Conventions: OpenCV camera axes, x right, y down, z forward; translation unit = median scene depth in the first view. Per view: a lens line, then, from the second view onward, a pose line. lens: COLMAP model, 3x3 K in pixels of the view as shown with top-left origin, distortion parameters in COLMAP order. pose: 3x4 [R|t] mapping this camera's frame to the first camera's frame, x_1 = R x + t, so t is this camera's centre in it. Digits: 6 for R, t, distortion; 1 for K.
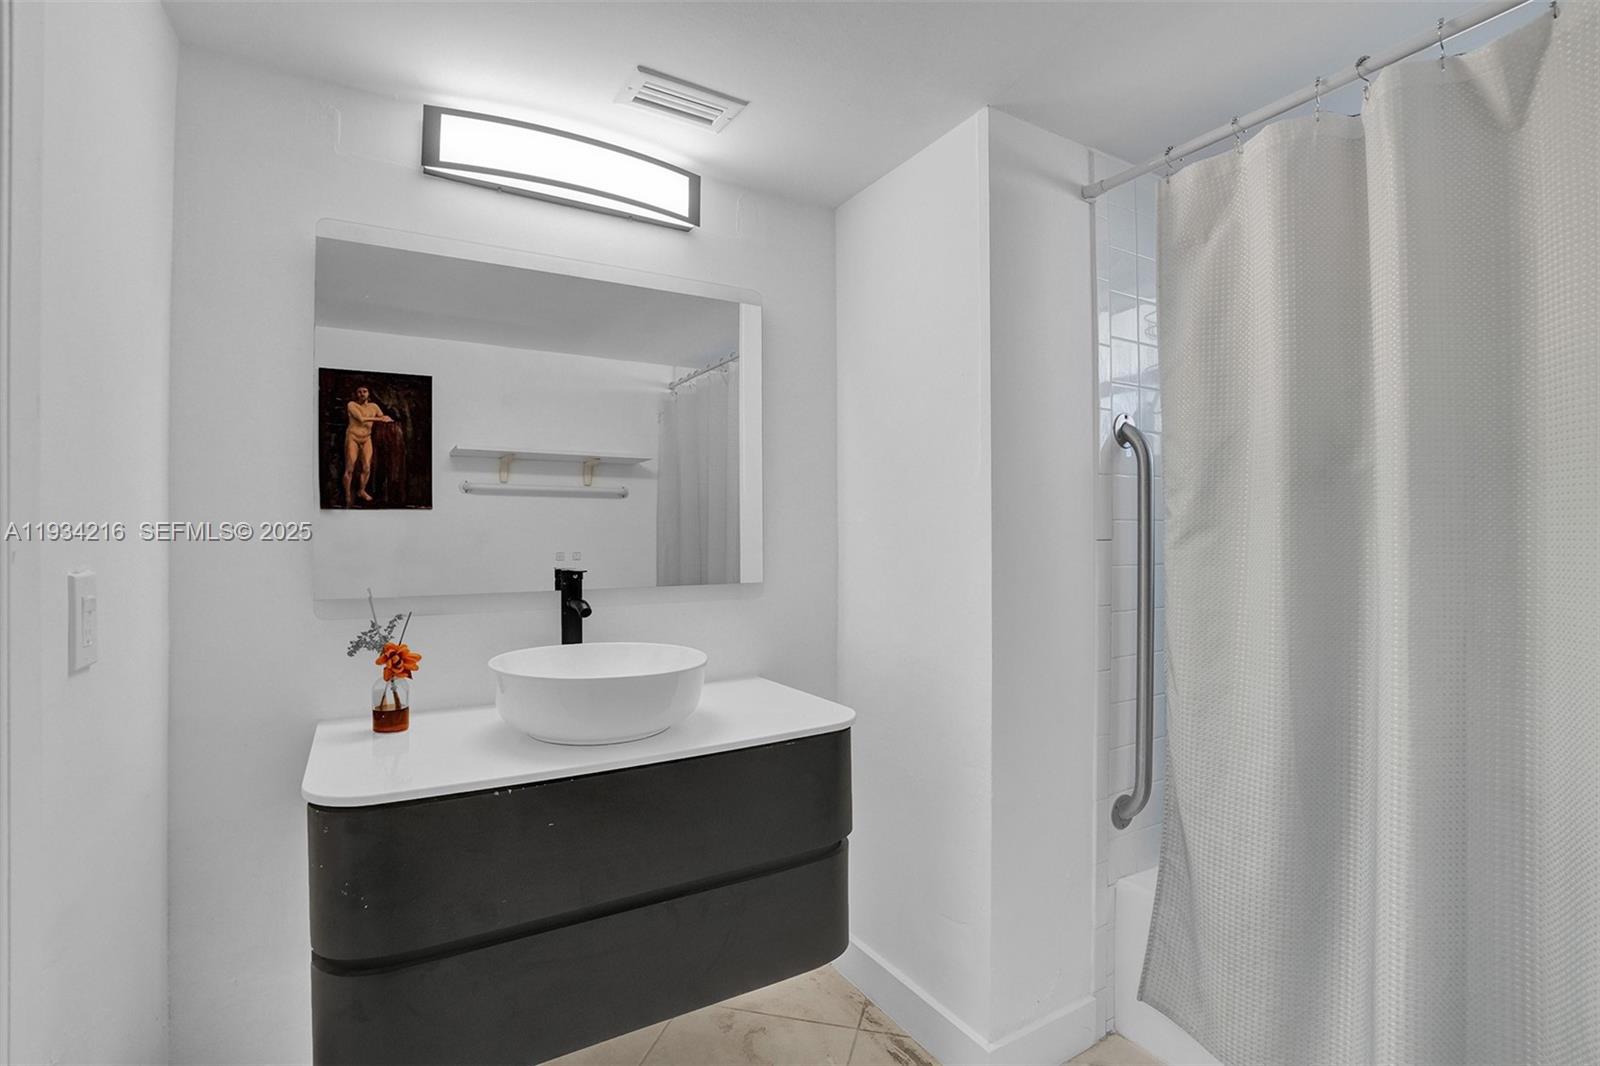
lens RADIAL K [[759.5, 0, 804.4], [0, 759.5, 532.5], [0, 0, 1]] dist [-0.056072, 0.019489]
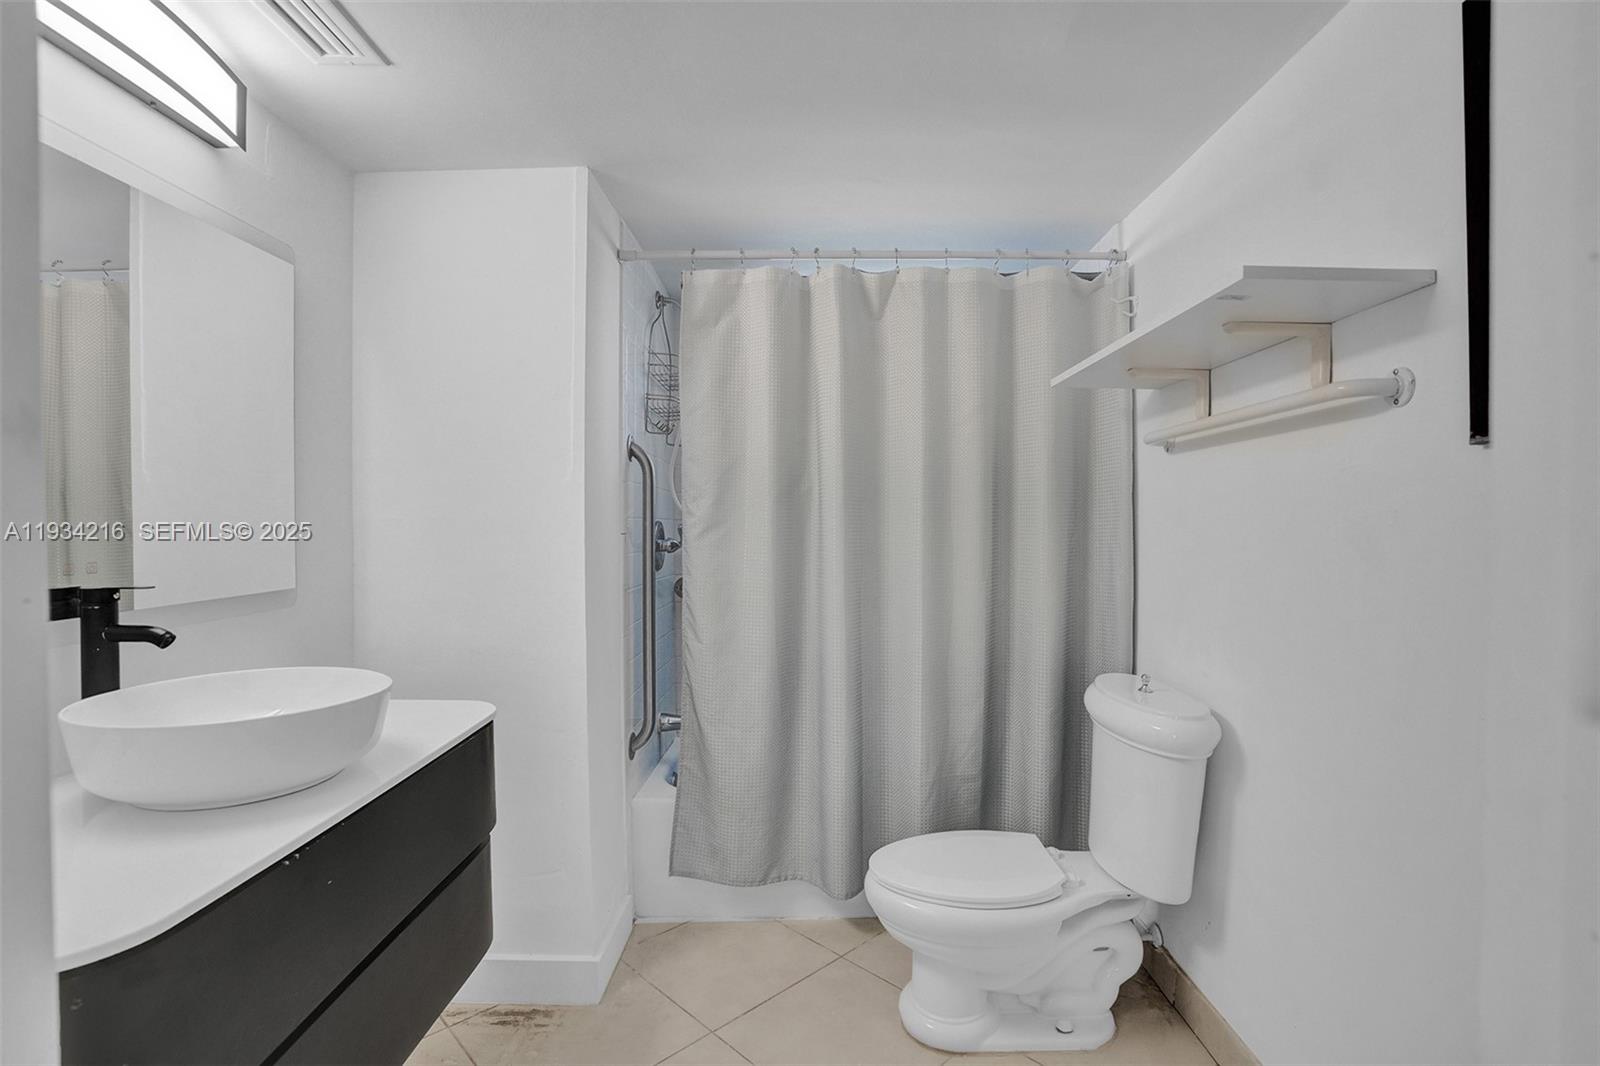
lens RADIAL K [[759.5, 0, 805.6], [0, 759.5, 532.1], [0, 0, 1]] dist [-0.056072, 0.019489]
pose [[0.516676, -0.011989, 0.856097, -0.586816], [0.000806, 0.999908, 0.013517, -0.010941], [-0.856181, -0.006294, 0.516638, 0.091349]]
